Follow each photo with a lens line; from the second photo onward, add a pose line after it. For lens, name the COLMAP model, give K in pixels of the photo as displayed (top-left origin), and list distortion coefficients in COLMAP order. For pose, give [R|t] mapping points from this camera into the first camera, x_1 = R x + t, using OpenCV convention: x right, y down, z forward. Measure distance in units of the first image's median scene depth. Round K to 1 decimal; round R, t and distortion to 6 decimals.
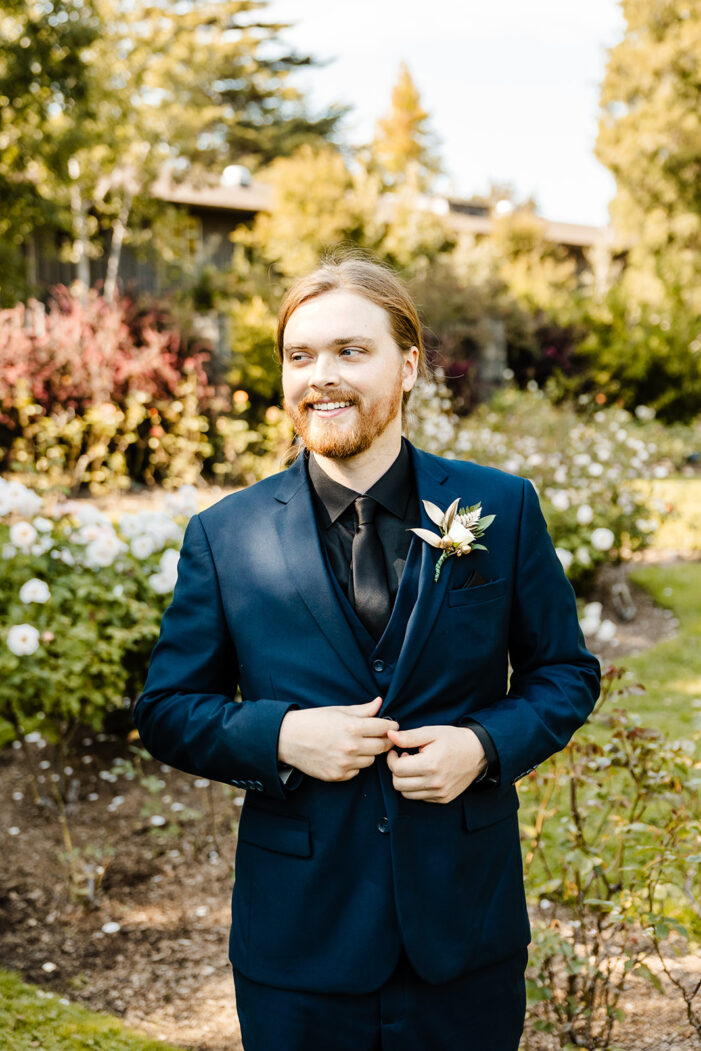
lens RADIAL K [[1418.9, 0, 350.5], [0, 1418.9, 525.5], [0, 0, 1]] dist [-0.049004, -0.049673]
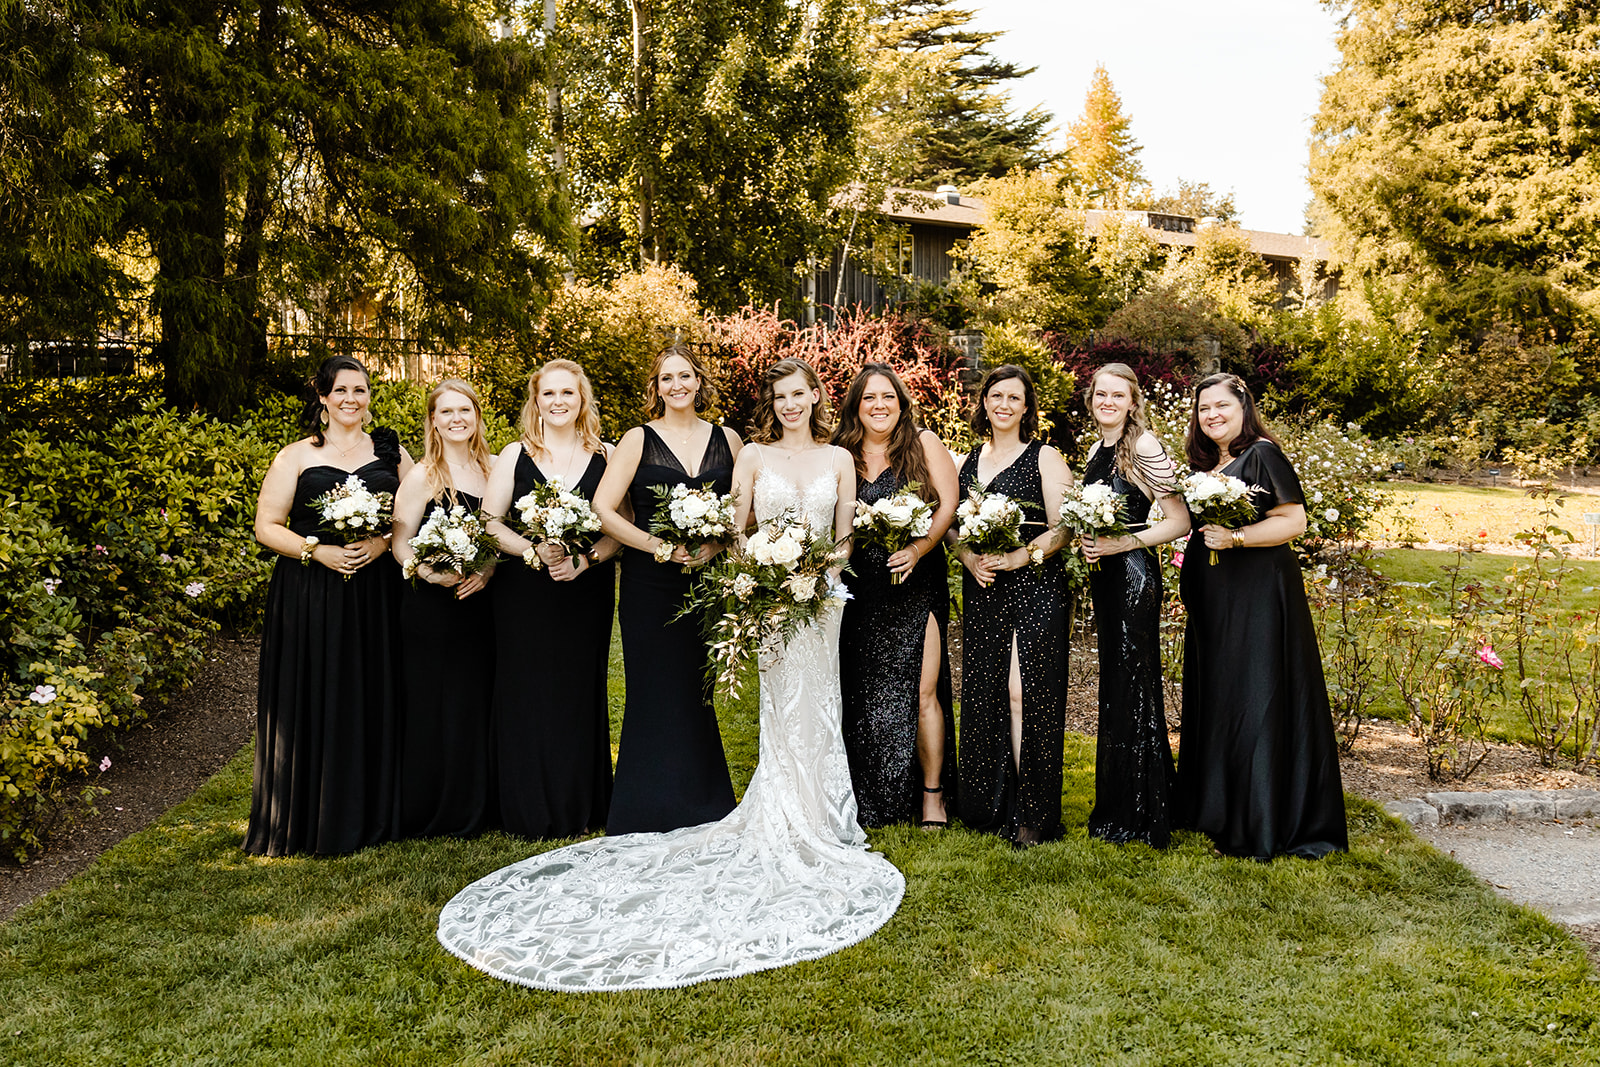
lens RADIAL K [[1478.5, 0, 800.0], [0, 1478.5, 533.5], [0, 0, 1]] dist [-0.021260, -0.007152]
pose [[0.989109, 0.033306, -0.143364, -0.039062], [-0.033837, 0.999427, -0.001261, 0.015134], [0.143240, 0.006098, 0.989669, -0.148970]]
